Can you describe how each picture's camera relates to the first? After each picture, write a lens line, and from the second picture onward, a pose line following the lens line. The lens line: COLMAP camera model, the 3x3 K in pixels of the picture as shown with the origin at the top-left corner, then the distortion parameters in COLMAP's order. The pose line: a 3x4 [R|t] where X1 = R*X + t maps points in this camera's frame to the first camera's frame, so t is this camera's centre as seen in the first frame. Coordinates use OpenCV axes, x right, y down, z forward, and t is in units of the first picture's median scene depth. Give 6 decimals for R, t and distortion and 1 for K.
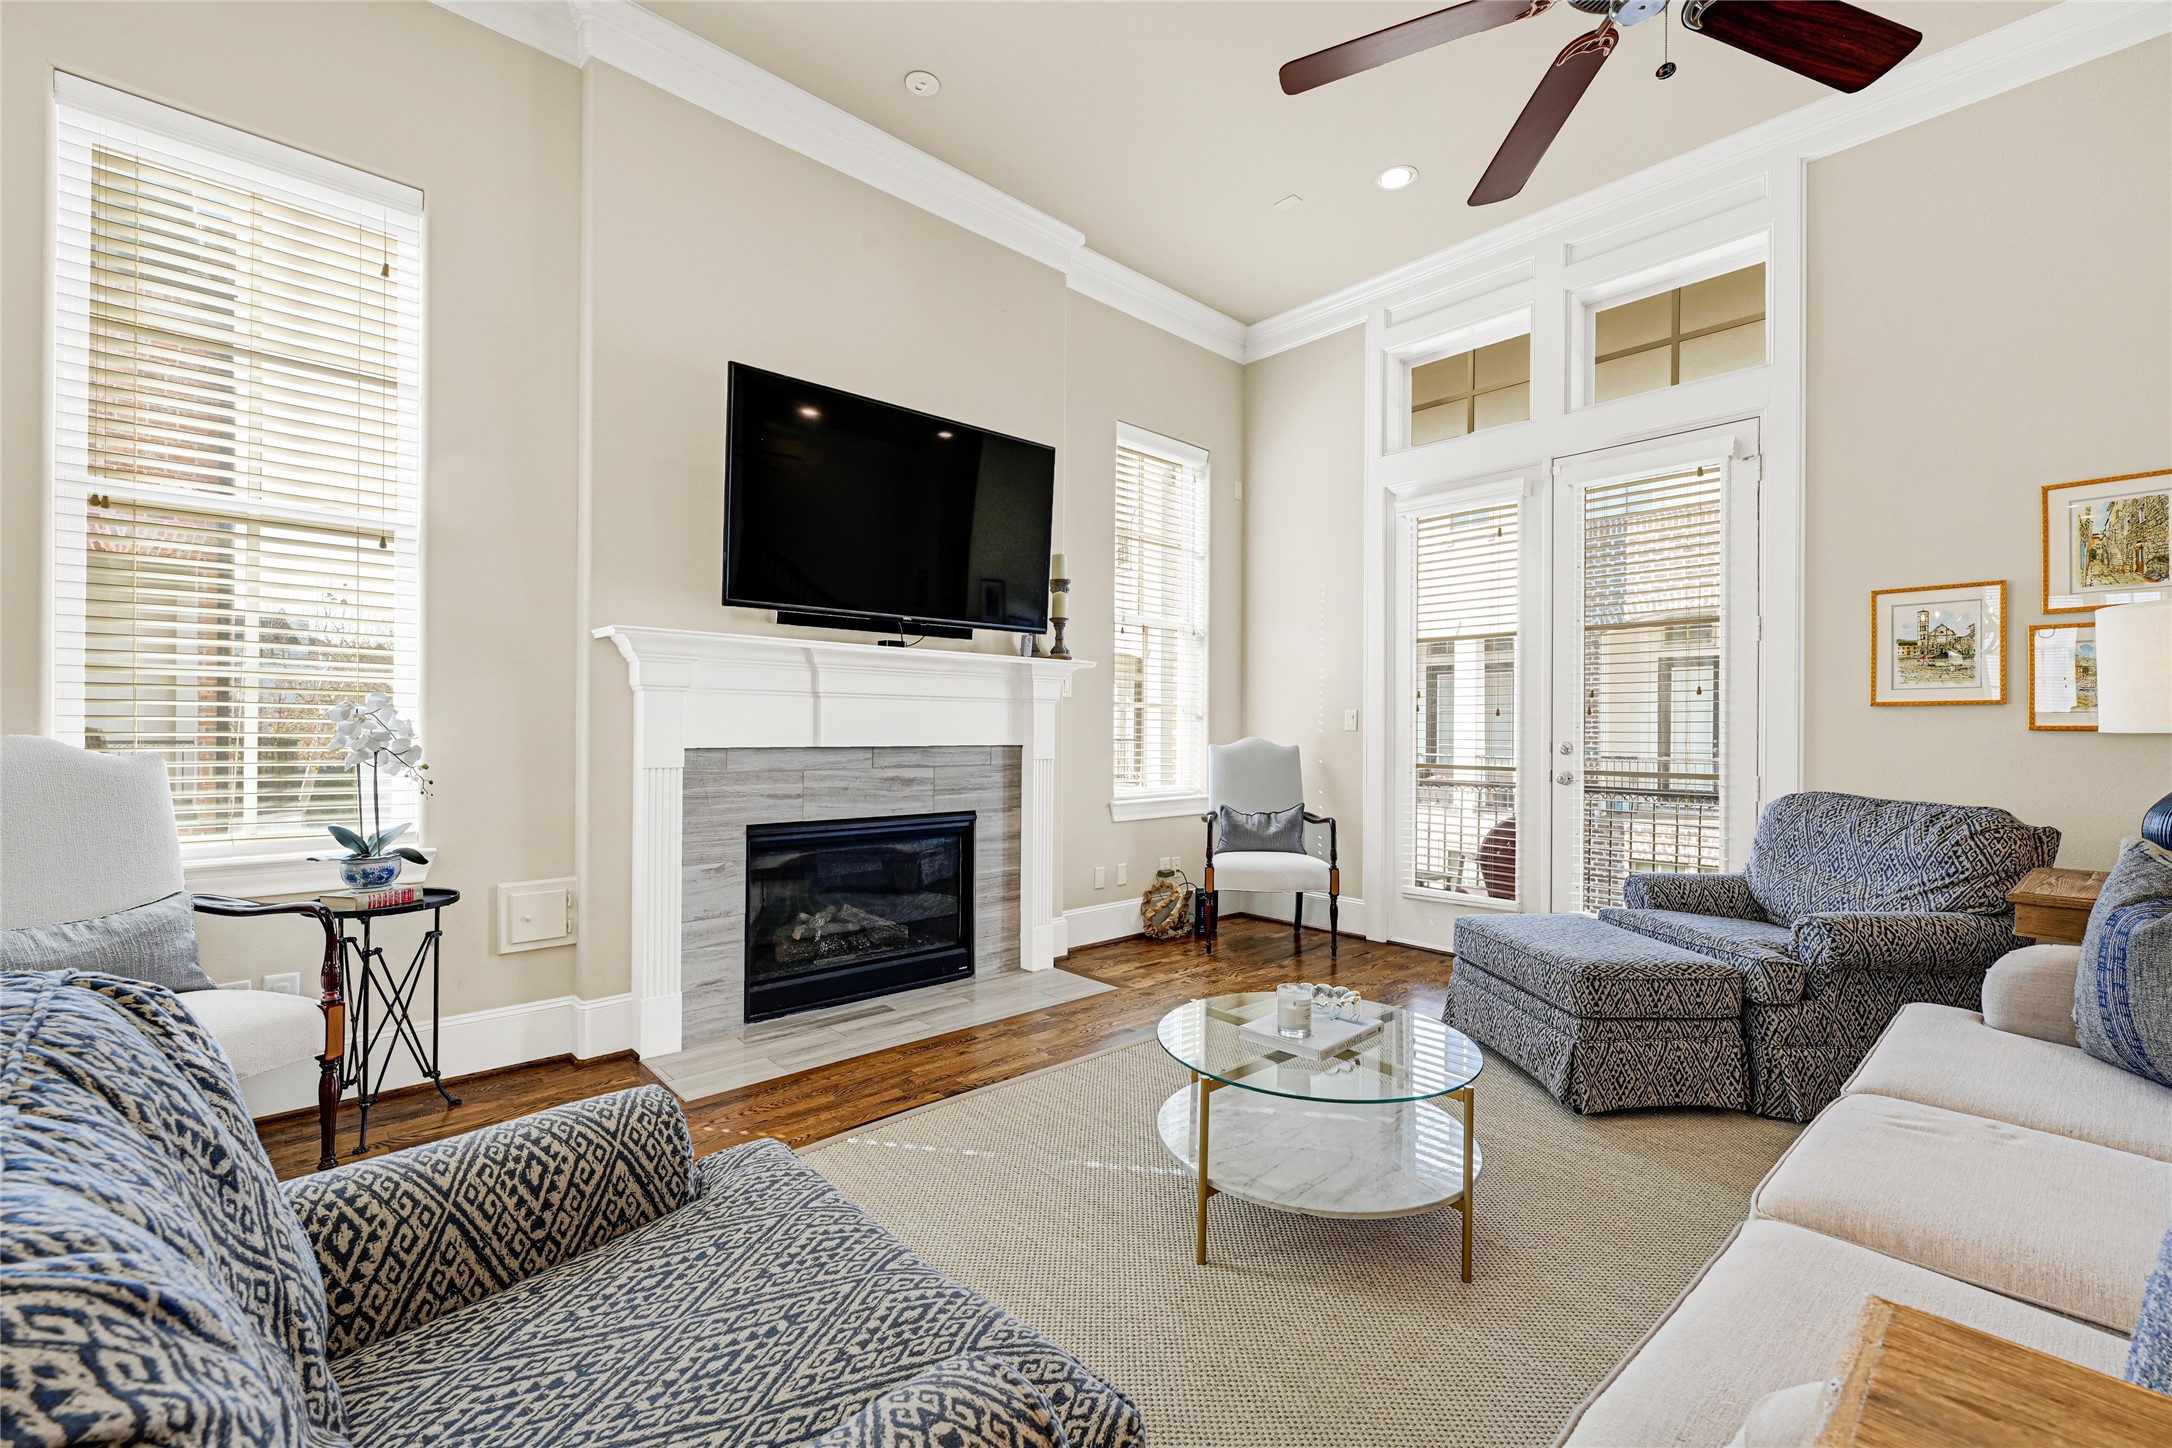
lens RADIAL K [[899.4, 0, 1094.7], [0, 899.4, 715.2], [0, 0, 1]] dist [0.002114, -0.000041]
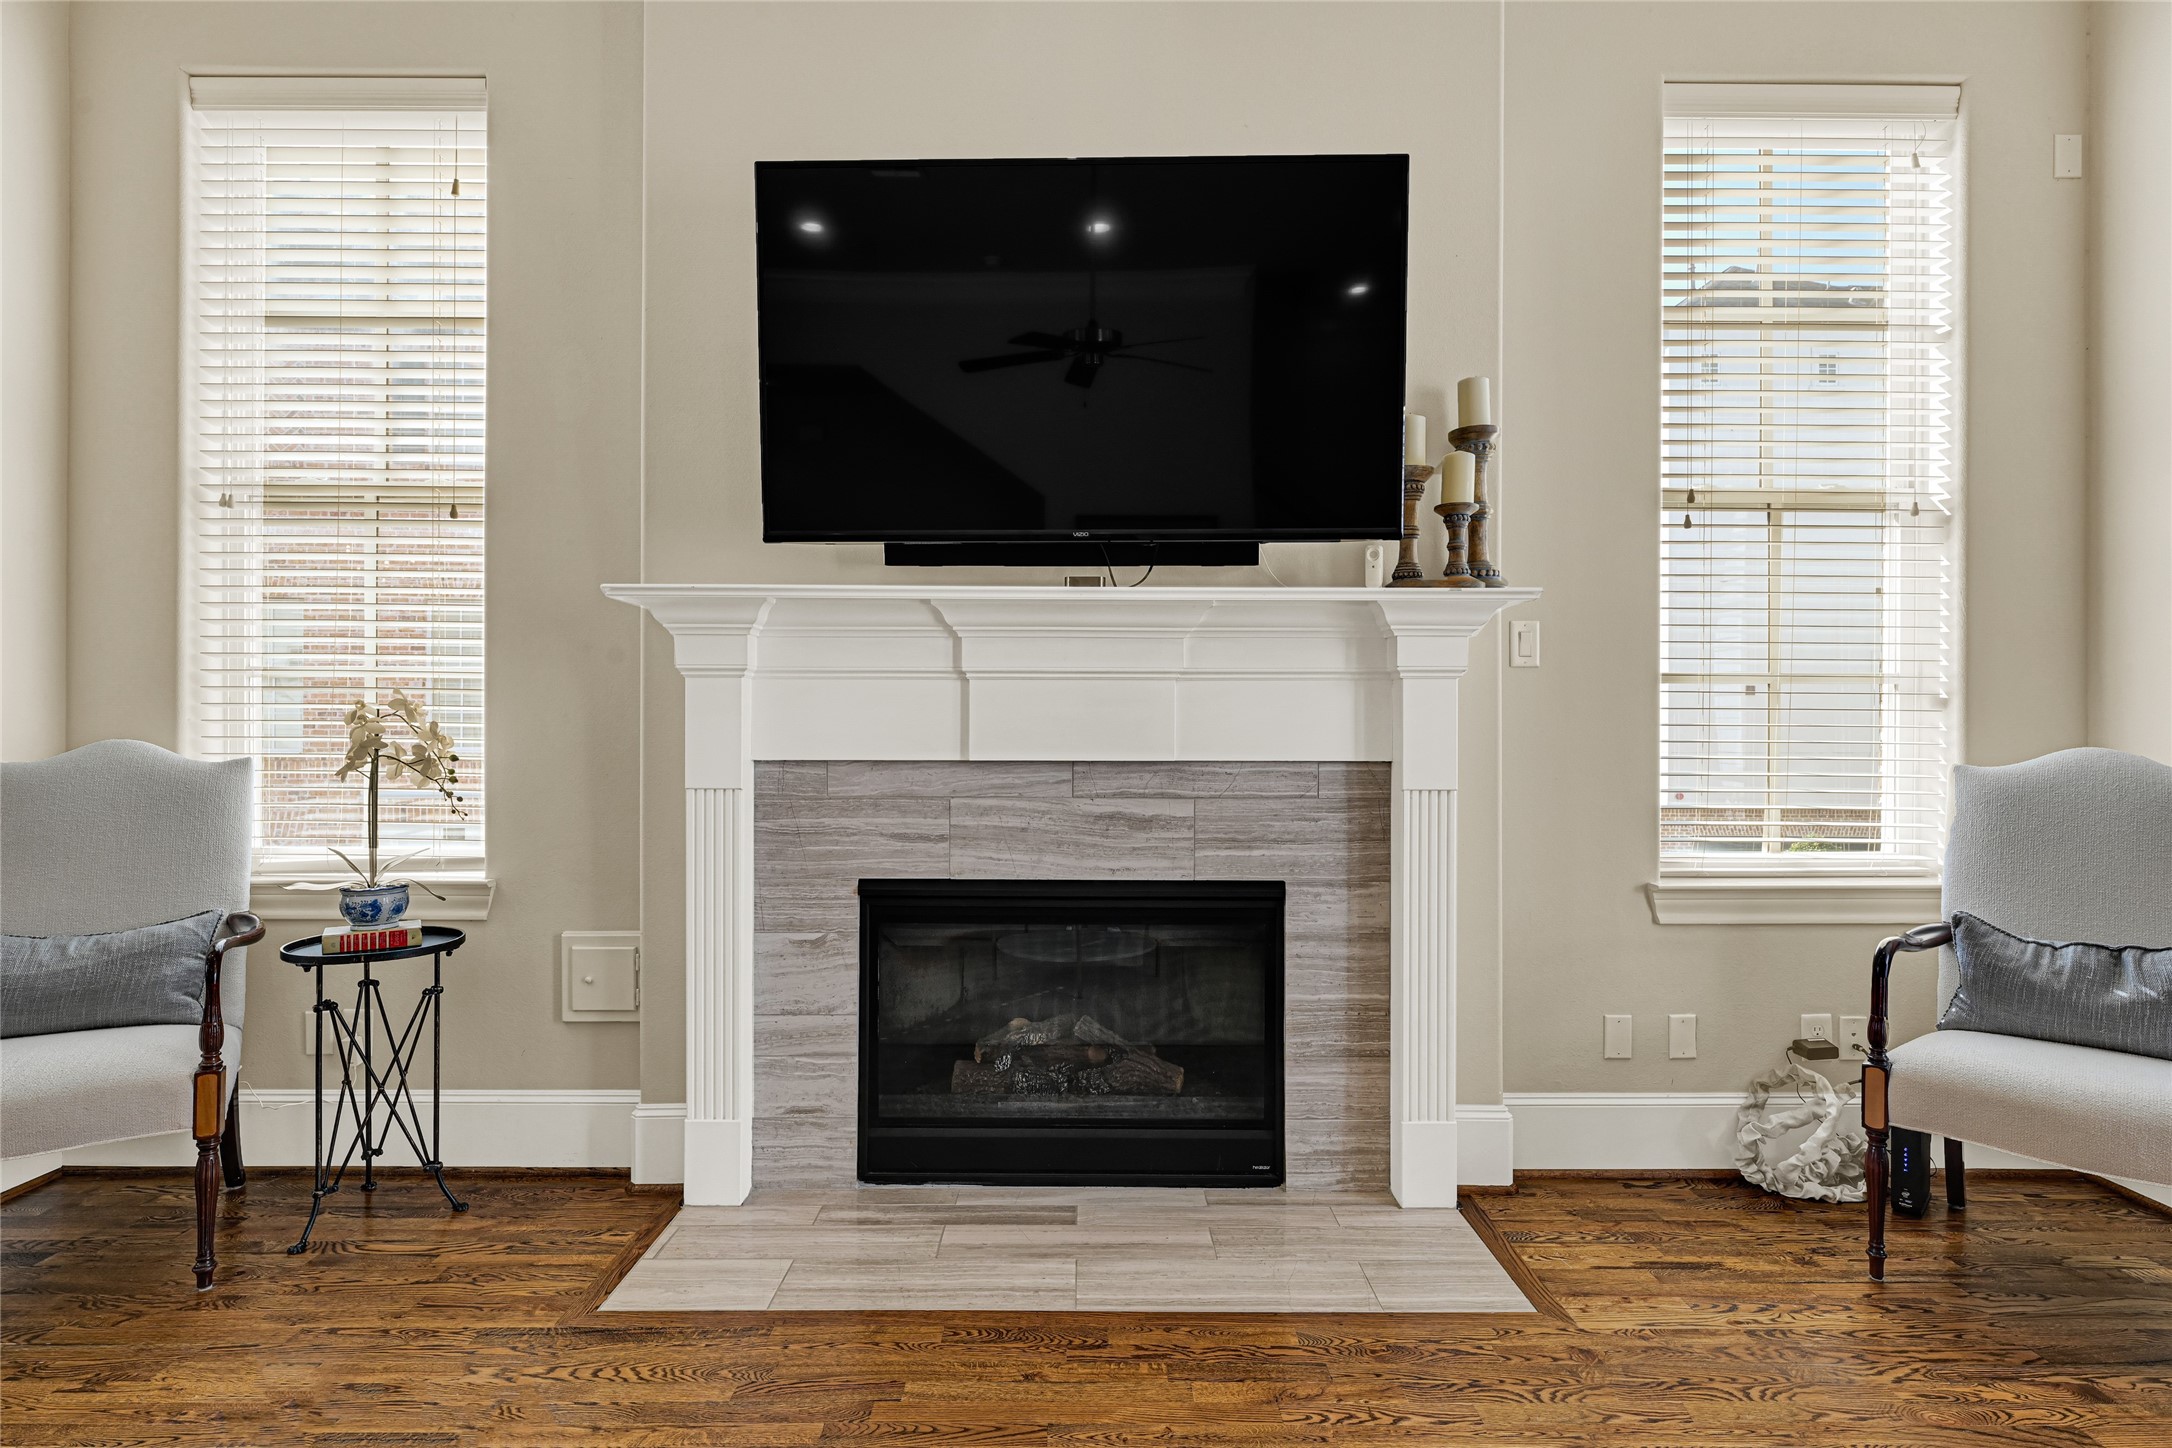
lens RADIAL K [[1075.3, 0, 1086.2], [0, 1075.3, 717.6], [0, 0, 1]] dist [-0.004851, 0.000814]
pose [[0.736729, -0.008202, -0.676138, 0.220138], [0.013533, 0.999905, 0.002616, 0.004525], [0.676053, -0.011078, 0.736770, 0.452291]]
